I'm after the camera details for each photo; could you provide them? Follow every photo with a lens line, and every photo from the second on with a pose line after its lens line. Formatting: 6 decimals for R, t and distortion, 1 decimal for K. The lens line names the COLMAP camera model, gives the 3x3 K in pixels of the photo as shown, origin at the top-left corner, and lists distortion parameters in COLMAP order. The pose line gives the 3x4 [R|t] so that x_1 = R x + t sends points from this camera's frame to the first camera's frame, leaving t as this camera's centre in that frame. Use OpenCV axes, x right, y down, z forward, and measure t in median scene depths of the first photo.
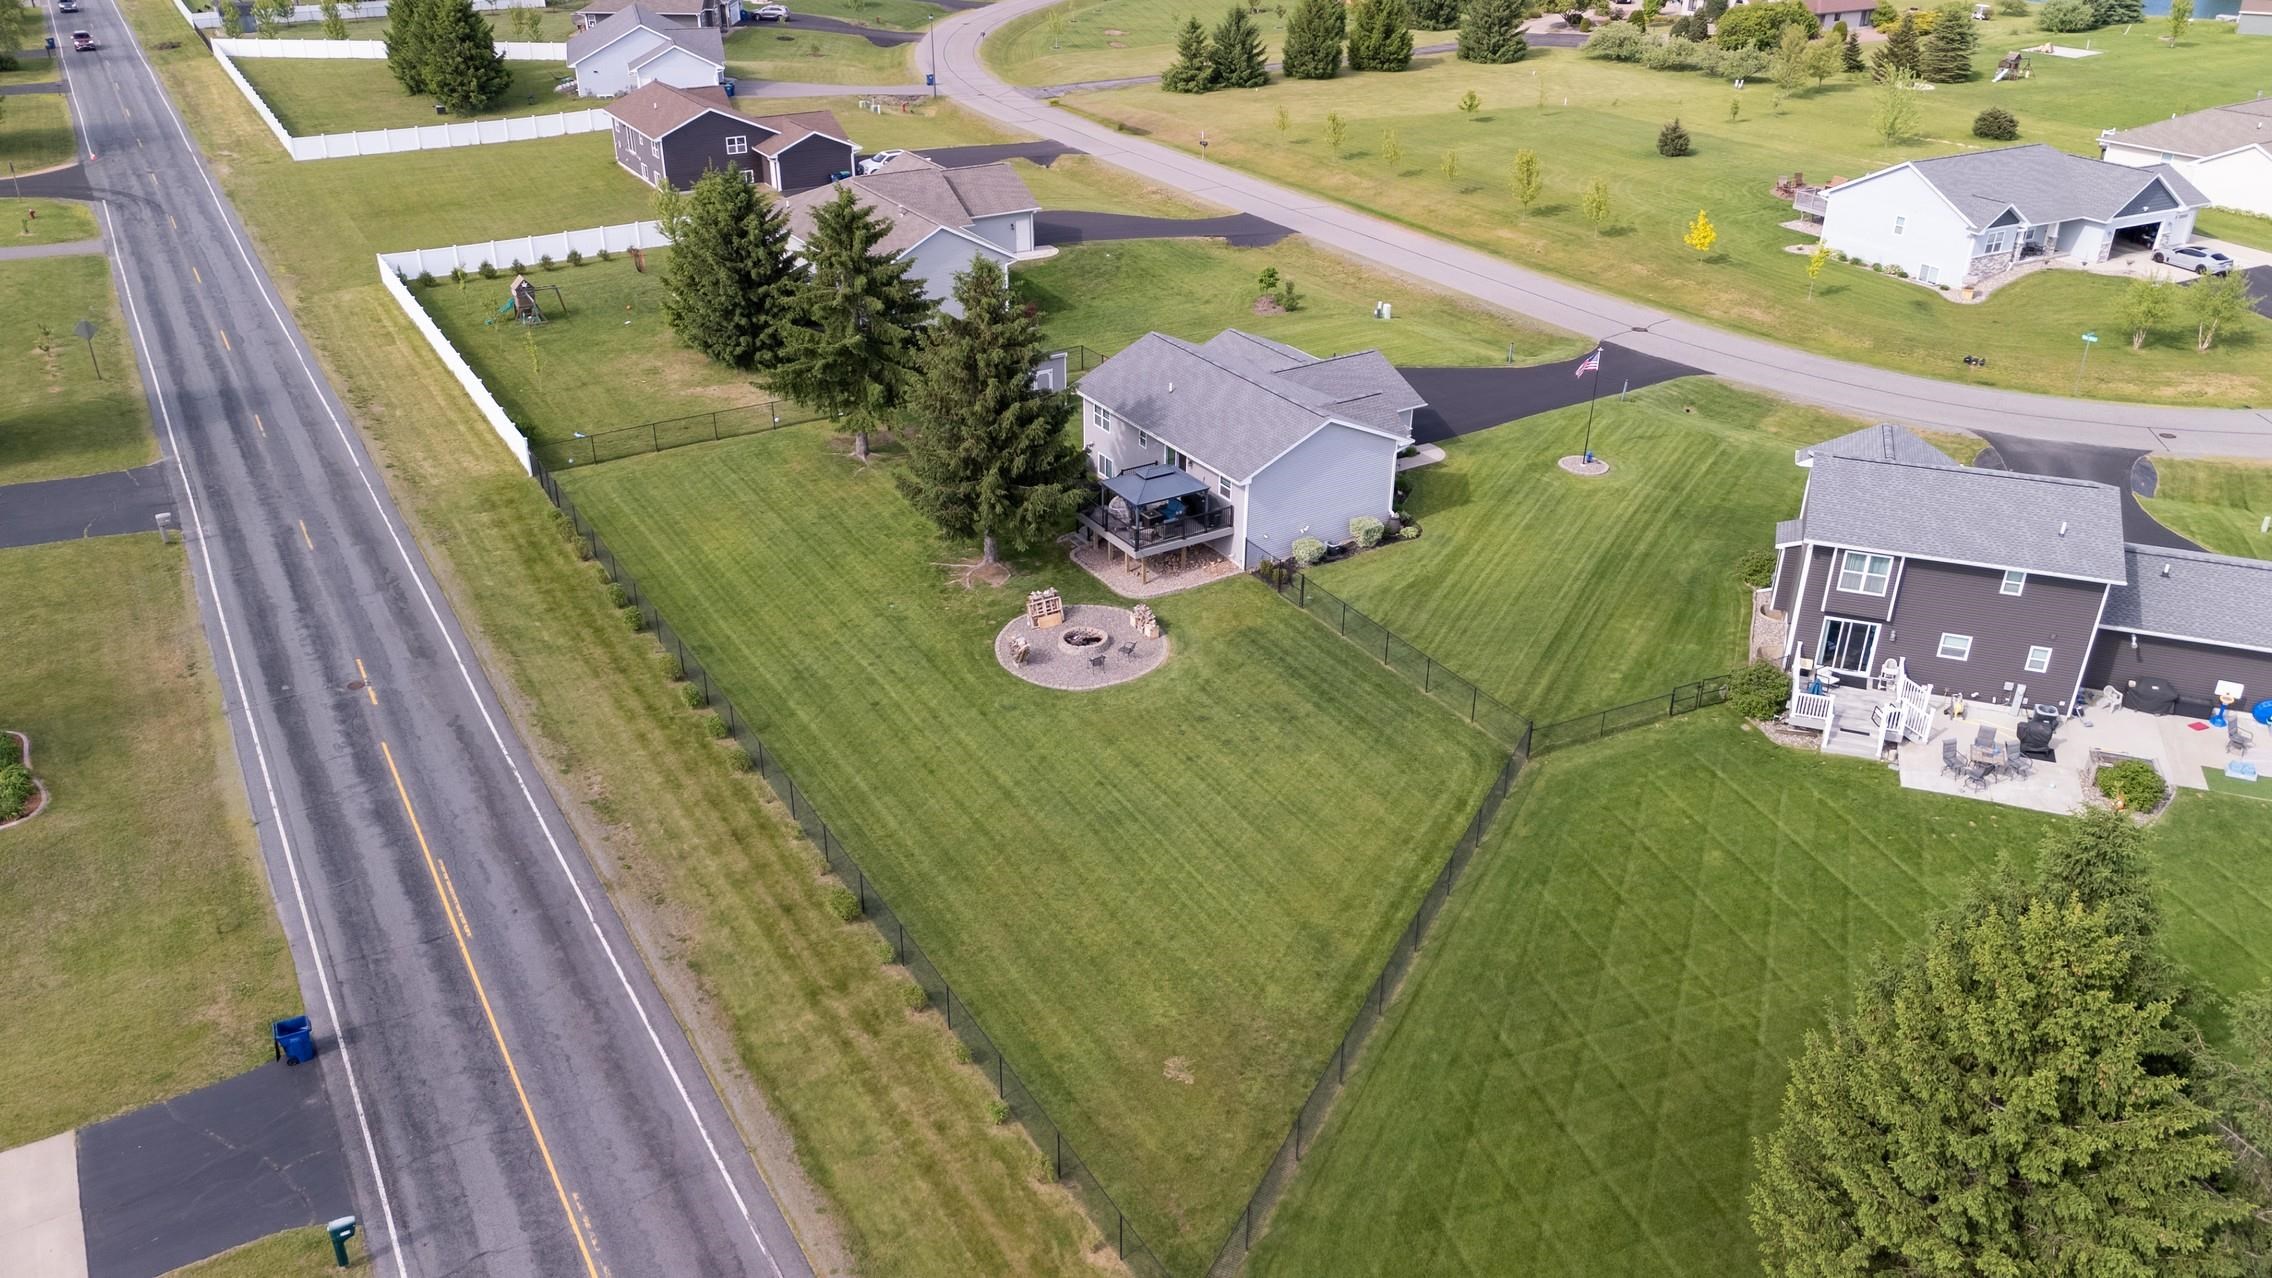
lens RADIAL K [[1666.1, 0, 1136.0], [0, 1666.1, 639.0], [0, 0, 1]] dist [0.081157, -0.104764]
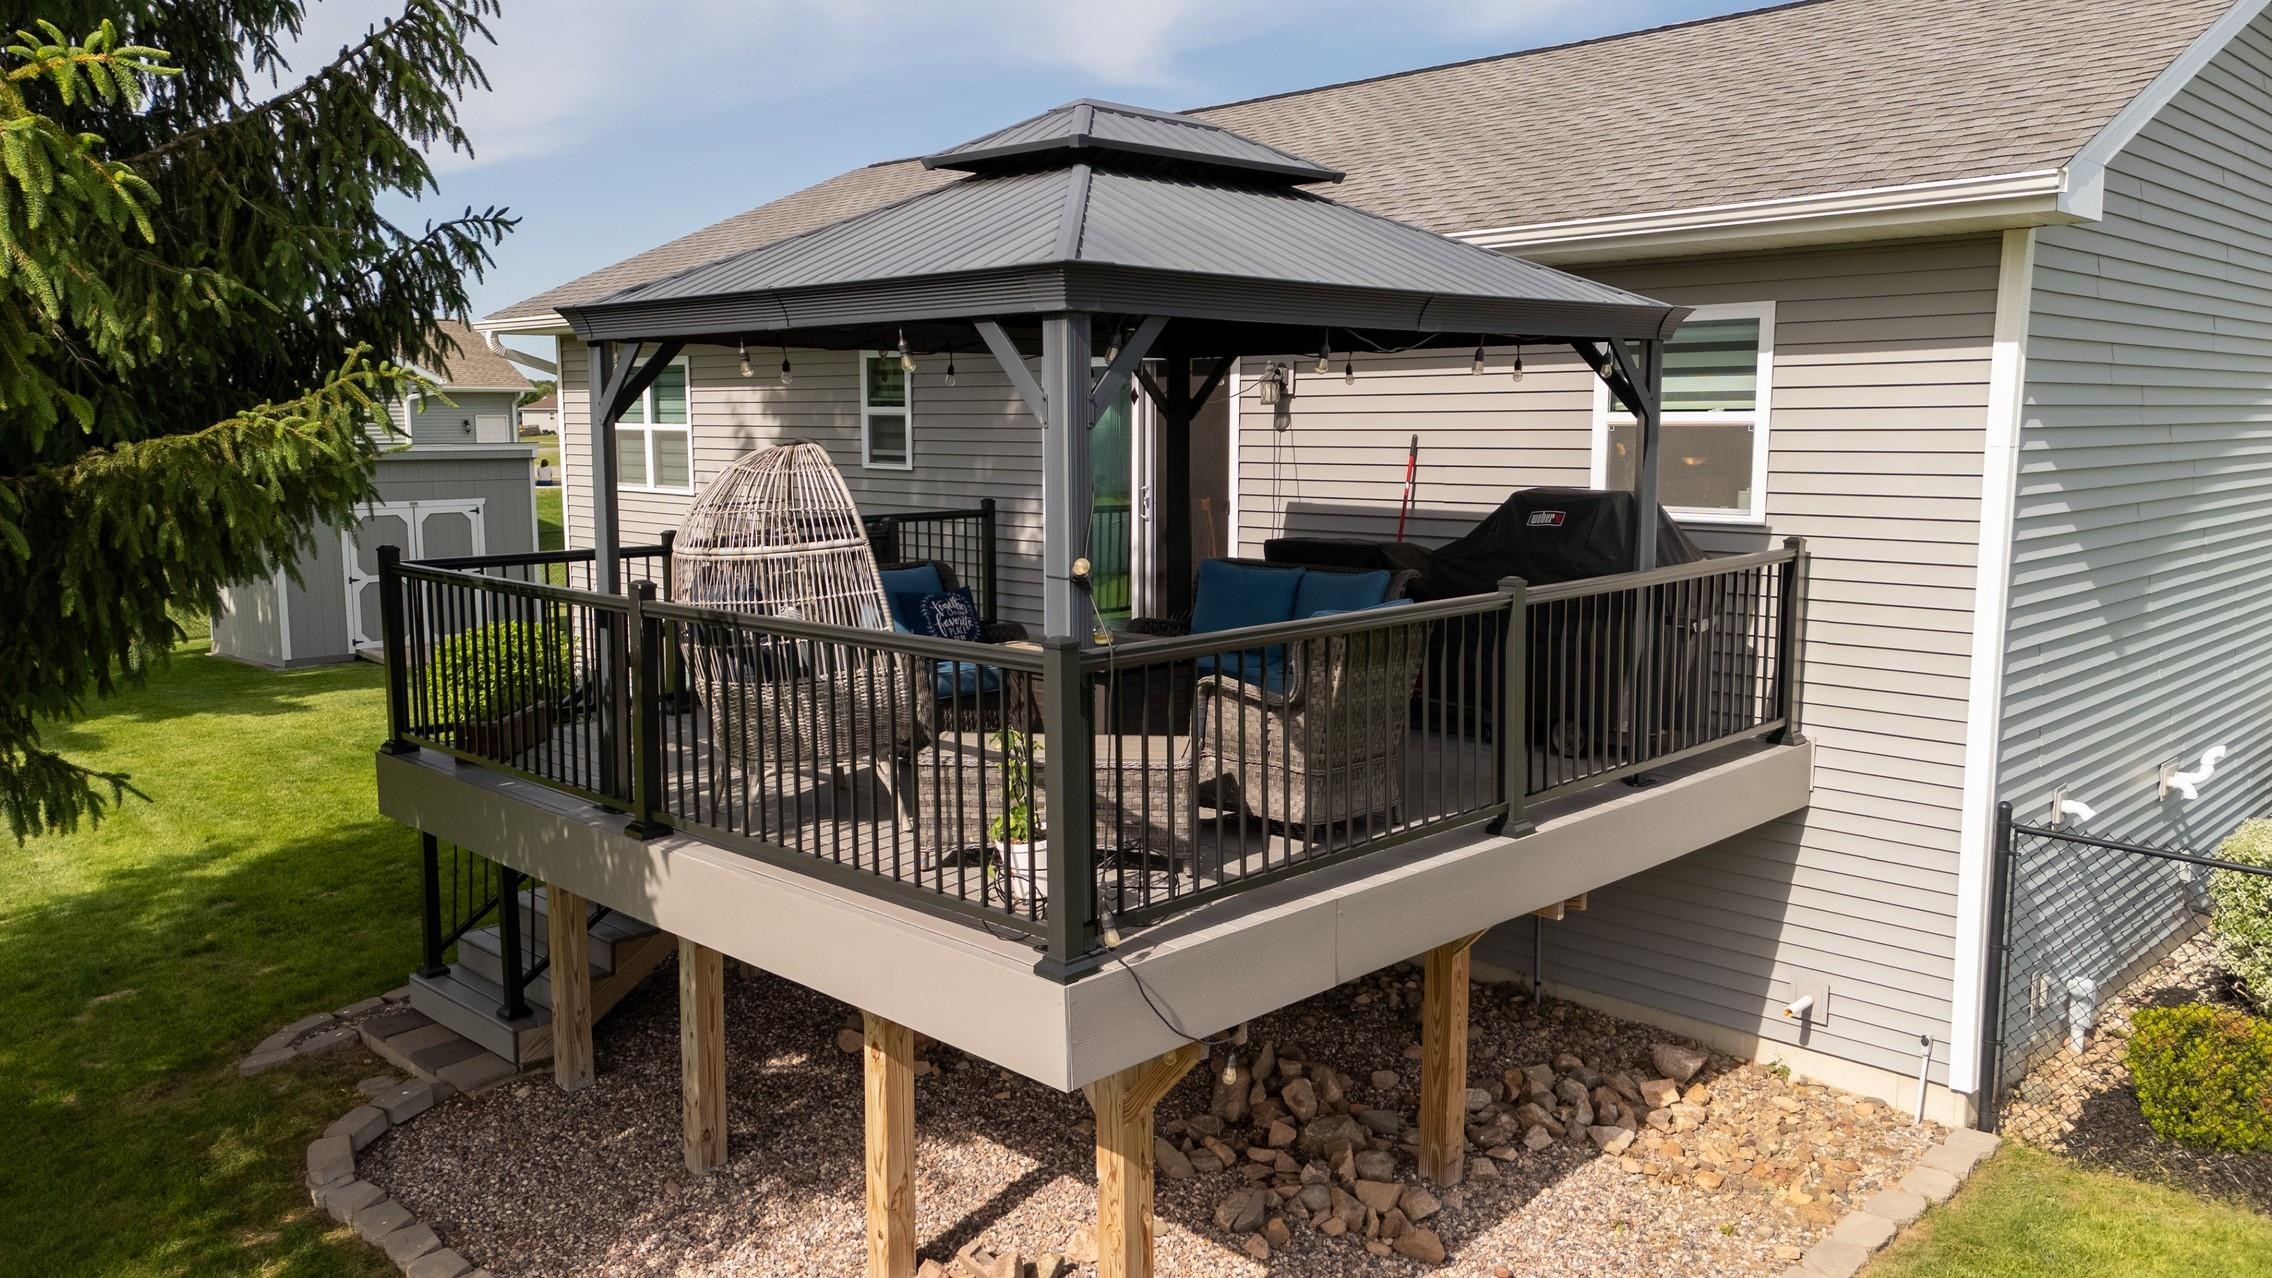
lens RADIAL K [[1666.1, 0, 1136.0], [0, 1666.1, 639.0], [0, 0, 1]] dist [0.081157, -0.104764]
pose [[0.969470, -0.032570, 0.243036, -0.013876], [0.114114, 0.937198, -0.329603, -0.041807], [-0.217037, 0.347274, 0.912302, 0.920296]]
